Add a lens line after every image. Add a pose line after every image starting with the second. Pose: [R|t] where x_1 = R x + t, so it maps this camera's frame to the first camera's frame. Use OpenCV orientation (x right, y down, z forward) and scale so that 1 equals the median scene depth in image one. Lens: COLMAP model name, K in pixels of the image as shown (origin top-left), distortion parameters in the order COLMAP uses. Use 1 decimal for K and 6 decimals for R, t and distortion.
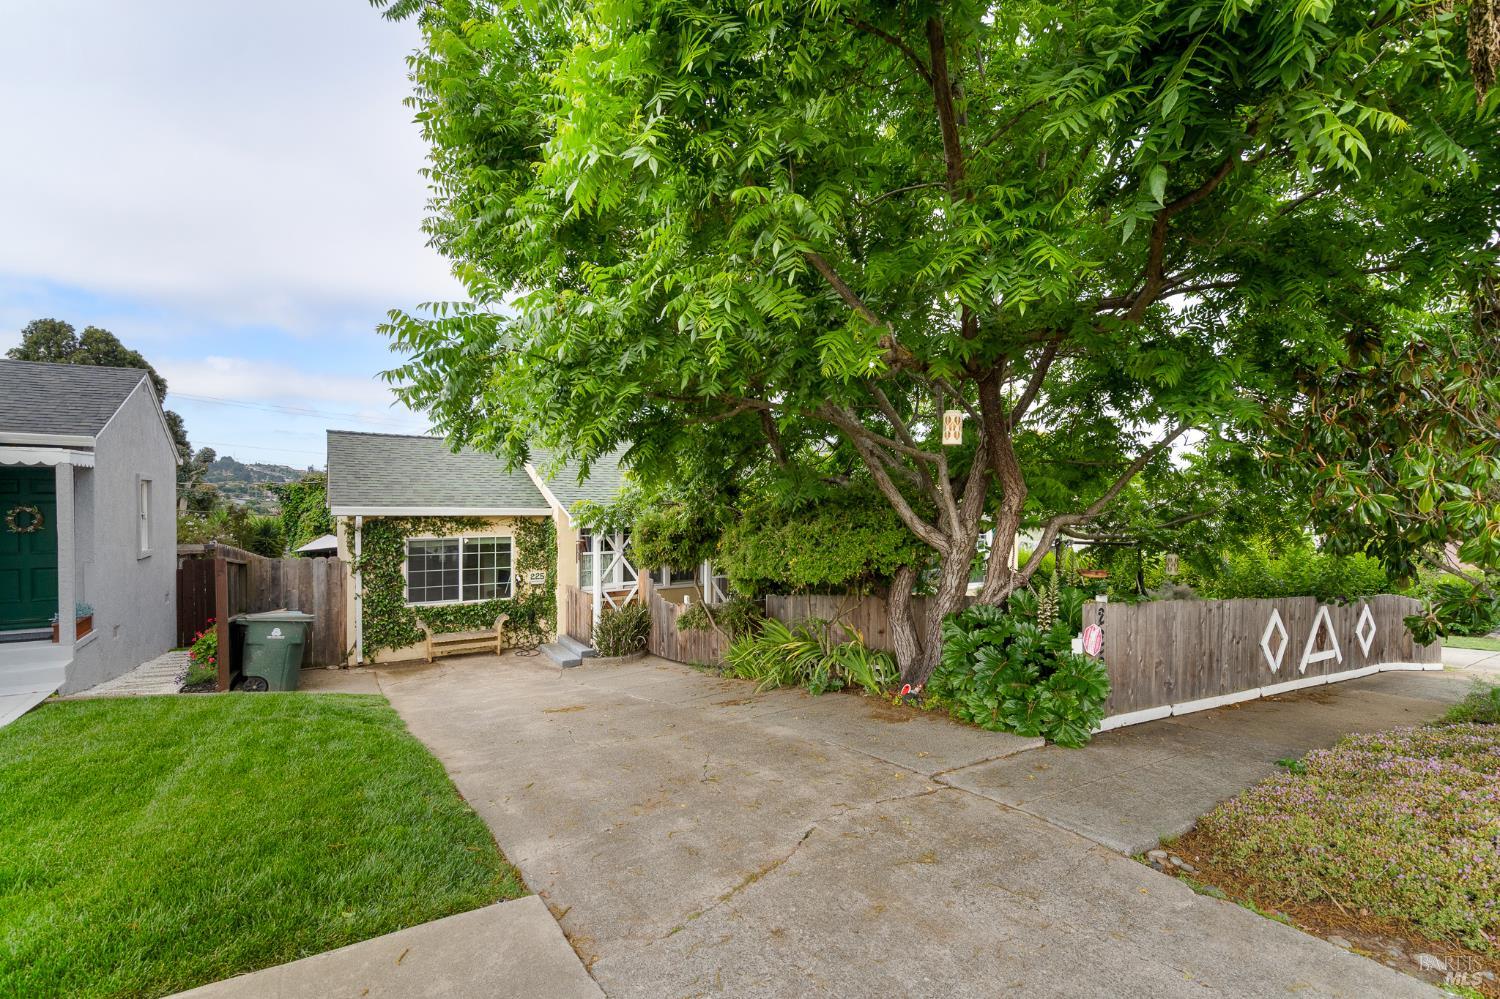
lens RADIAL K [[683.6, 0, 751.7], [0, 683.6, 502.5], [0, 0, 1]] dist [-0.003242, 0.000923]
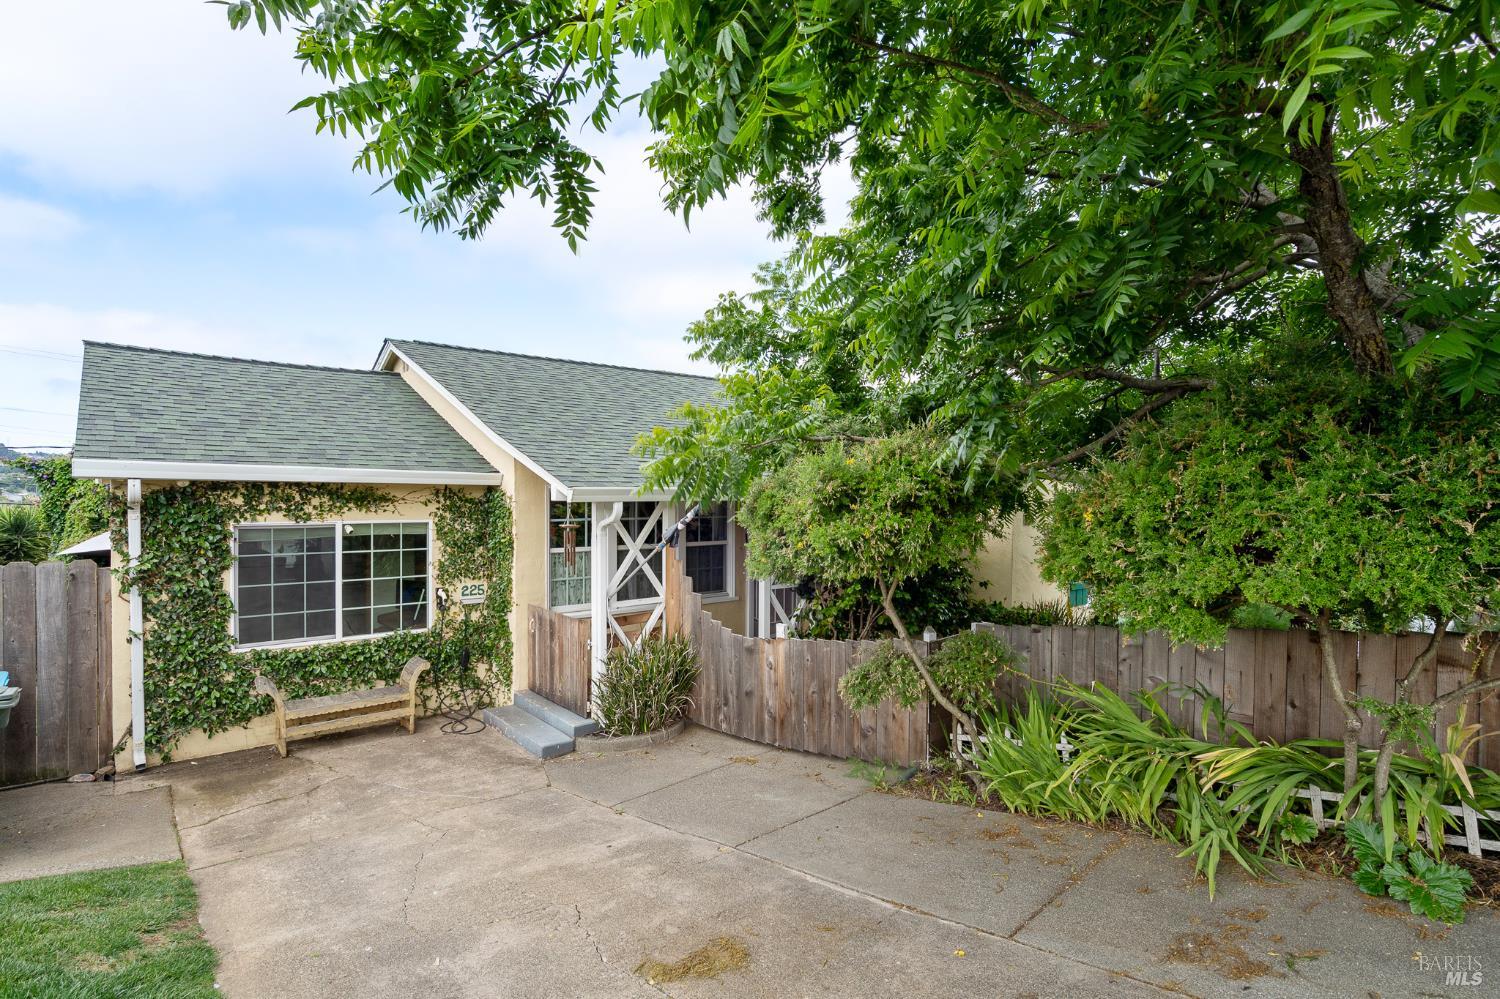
lens RADIAL K [[796.9, 0, 748.3], [0, 796.9, 498.7], [0, 0, 1]] dist [0.001806, -0.000474]
pose [[0.994241, -0.003573, 0.107111, -0.171966], [0.002879, 0.999974, 0.006630, 0.029354], [-0.107132, -0.006284, 0.994225, 0.335985]]
